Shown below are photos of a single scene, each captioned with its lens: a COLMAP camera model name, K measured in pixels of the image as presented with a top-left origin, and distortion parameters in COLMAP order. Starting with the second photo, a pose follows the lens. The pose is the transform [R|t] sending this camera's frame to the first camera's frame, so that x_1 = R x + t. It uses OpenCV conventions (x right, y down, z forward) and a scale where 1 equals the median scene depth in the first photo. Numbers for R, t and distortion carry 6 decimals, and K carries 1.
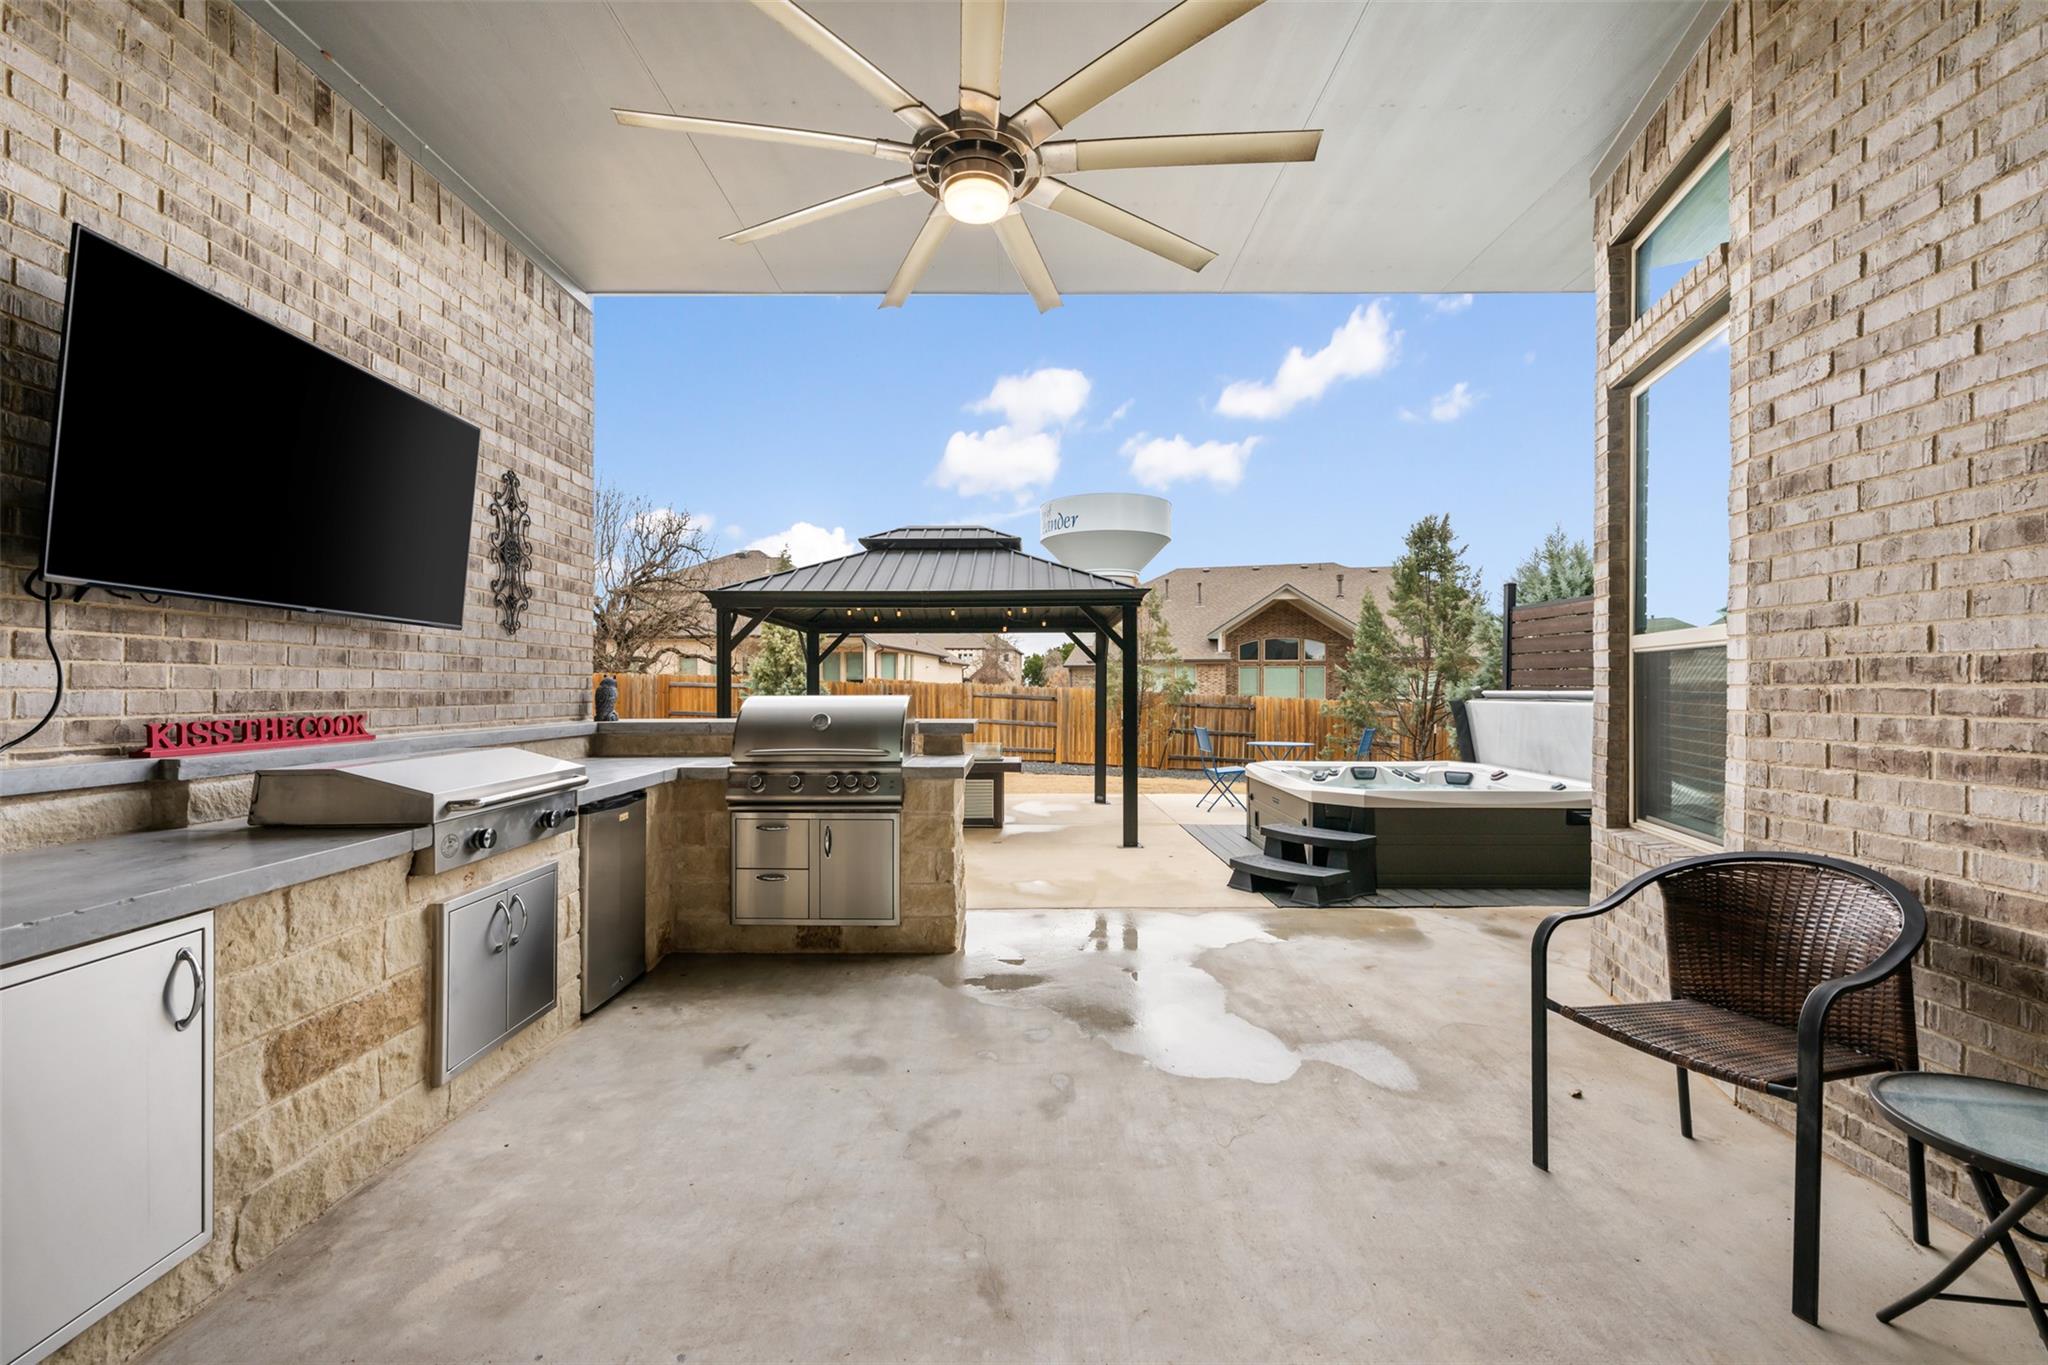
lens RADIAL K [[815.7, 0, 1019.0], [0, 815.7, 685.0], [0, 0, 1]] dist [-0.001493, 0.001307]
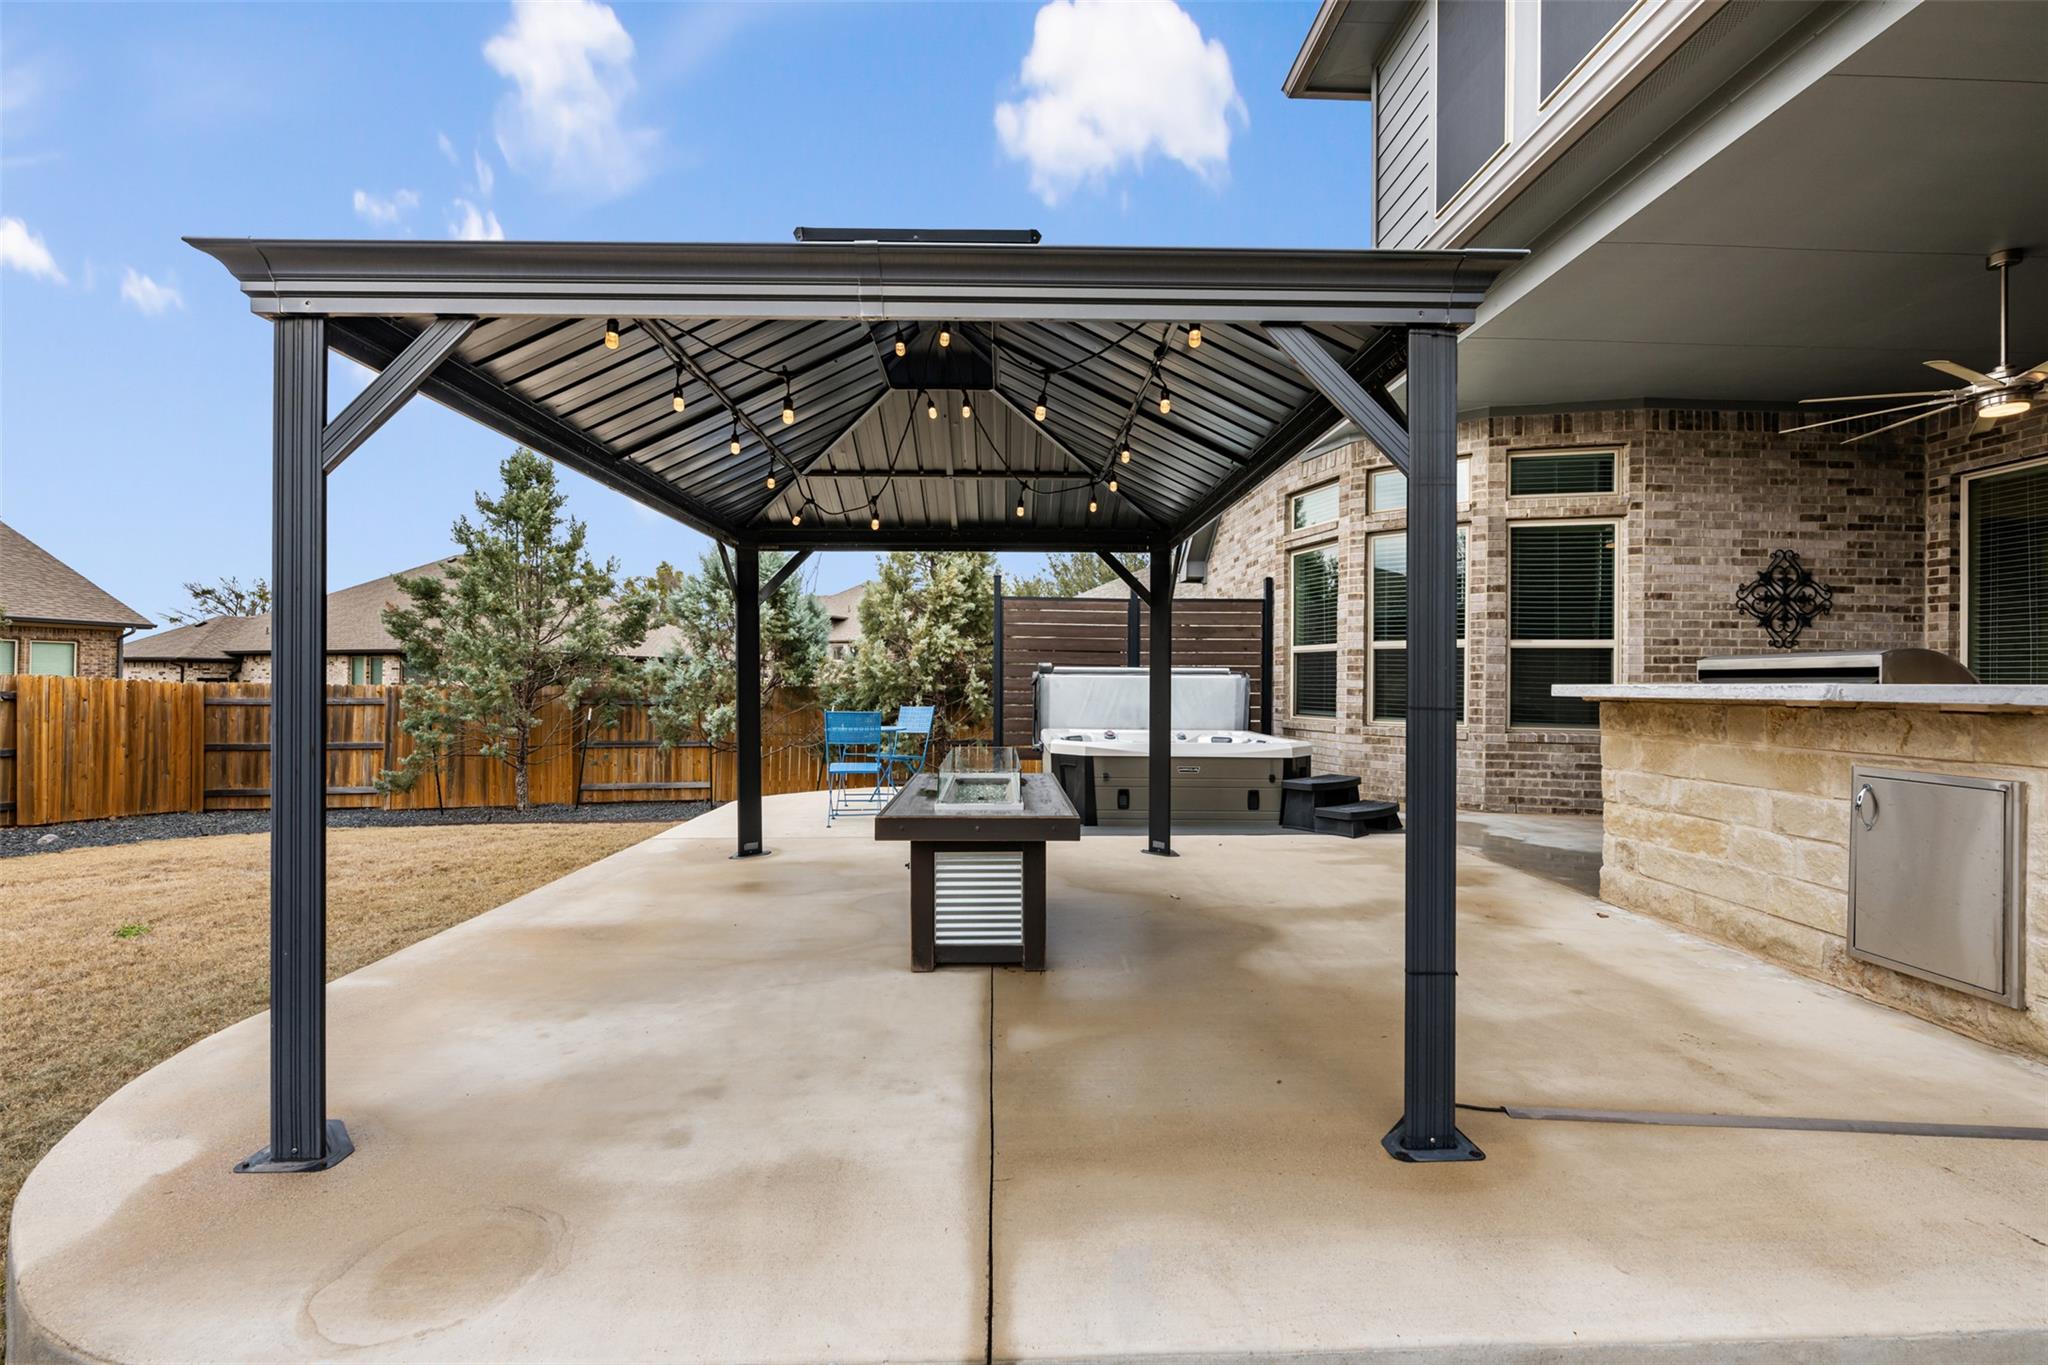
lens RADIAL K [[815.7, 0, 1023.3], [0, 815.7, 687.8], [0, 0, 1]] dist [-0.001493, 0.001307]
pose [[-0.035142, -0.004739, 0.999371, -0.218831], [-0.012549, 0.999912, 0.004300, 0.011965], [-0.999304, -0.012390, -0.035198, 0.399040]]
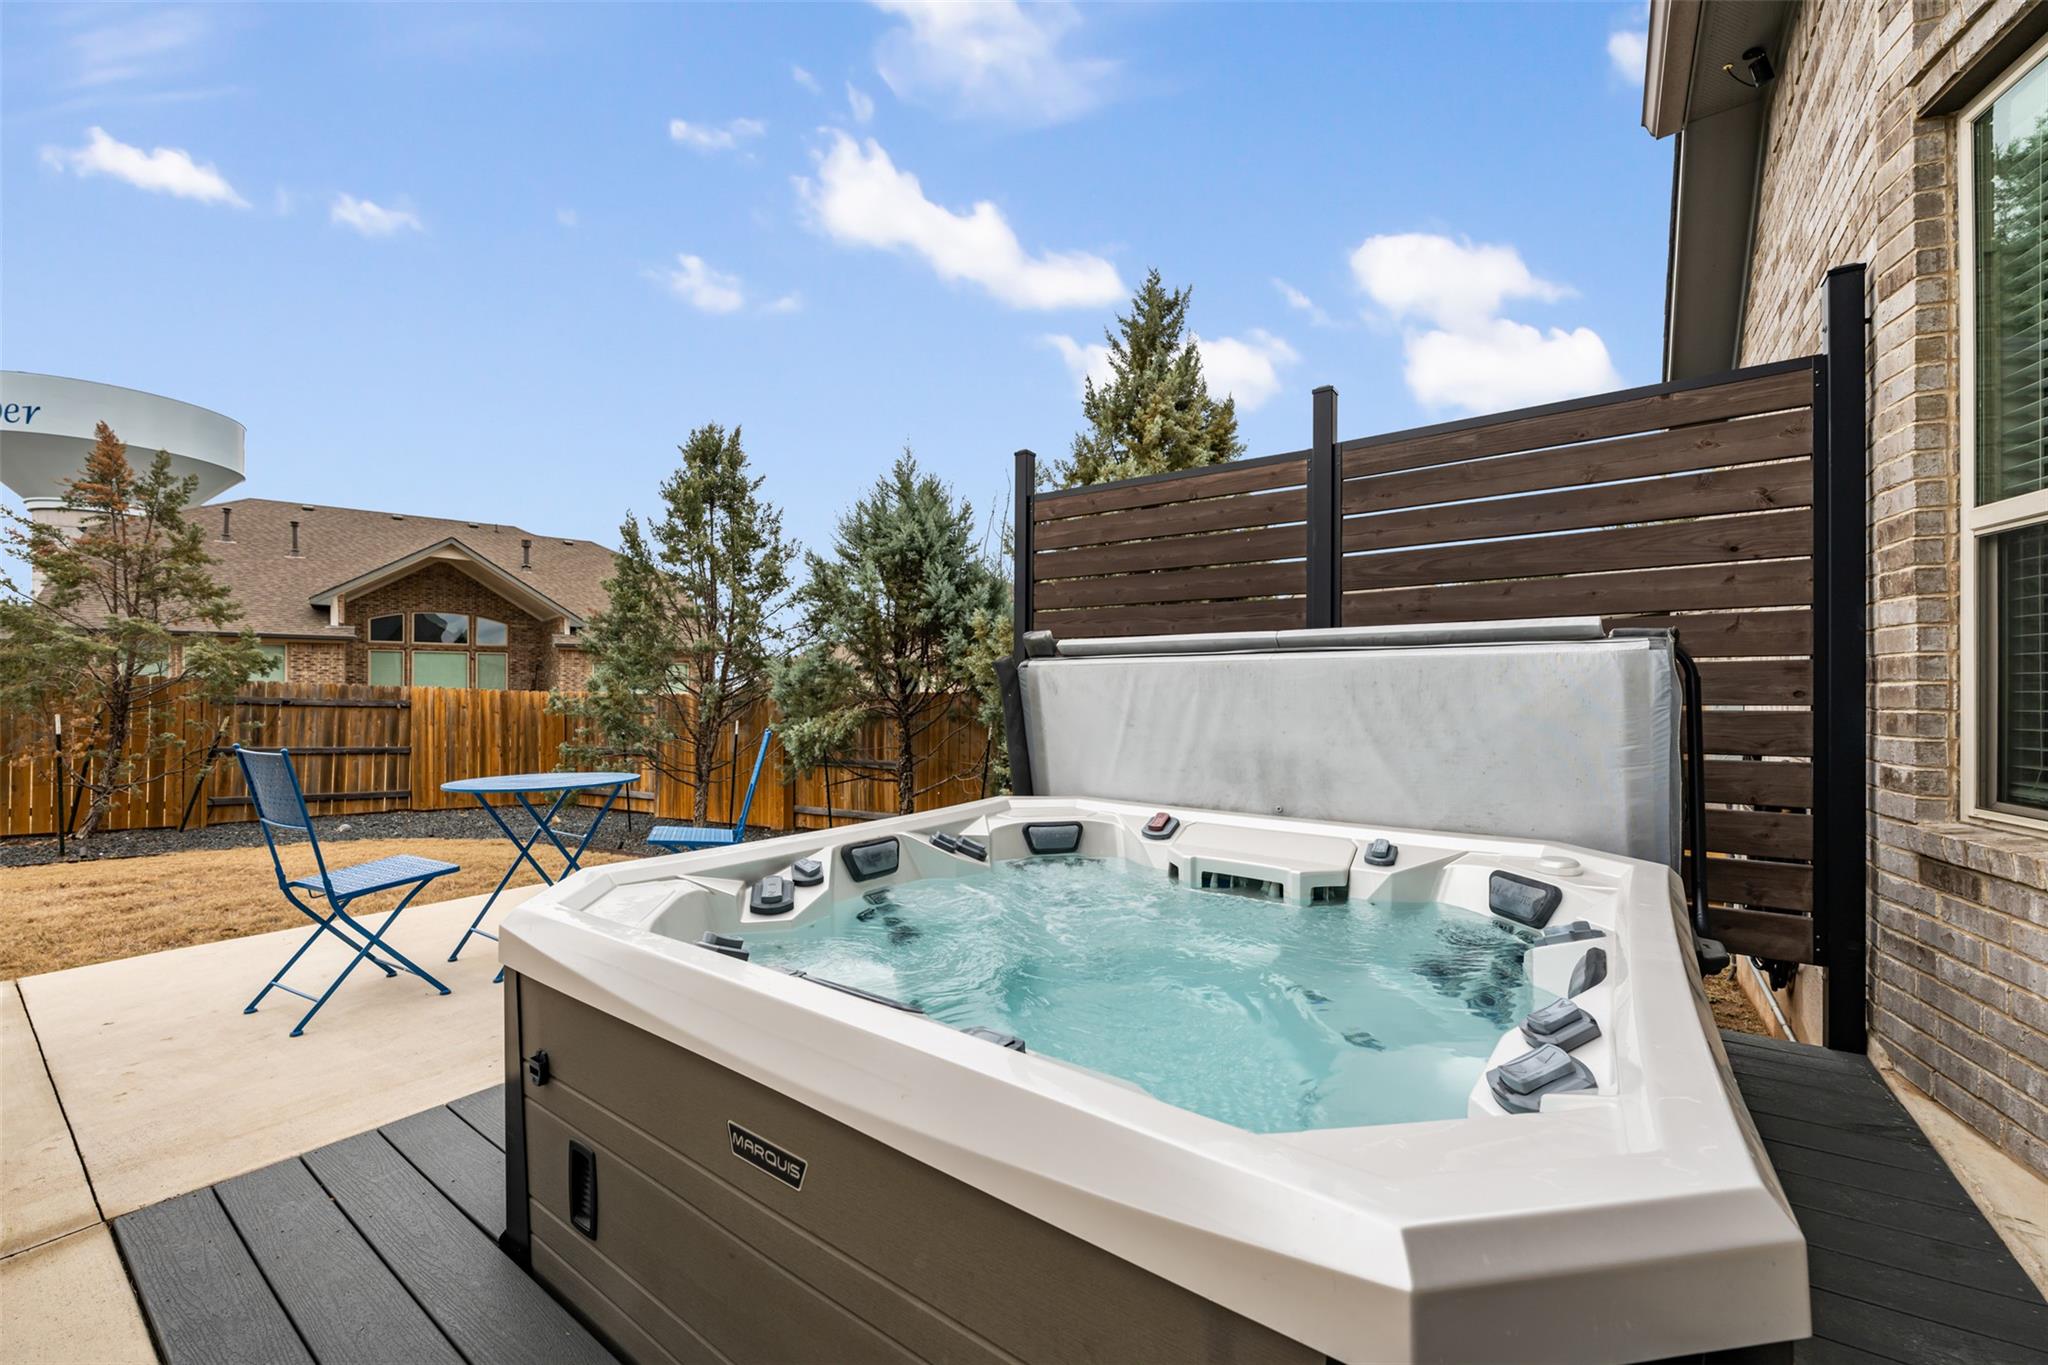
lens RADIAL K [[815.7, 0, 1018.5], [0, 815.7, 686.9], [0, 0, 1]] dist [-0.001493, 0.001307]
pose [[0.588616, 0.002677, 0.808408, 0.065181], [-0.003773, 0.999993, -0.000564, 0.012605], [-0.808404, -0.002718, 0.588622, 0.273600]]
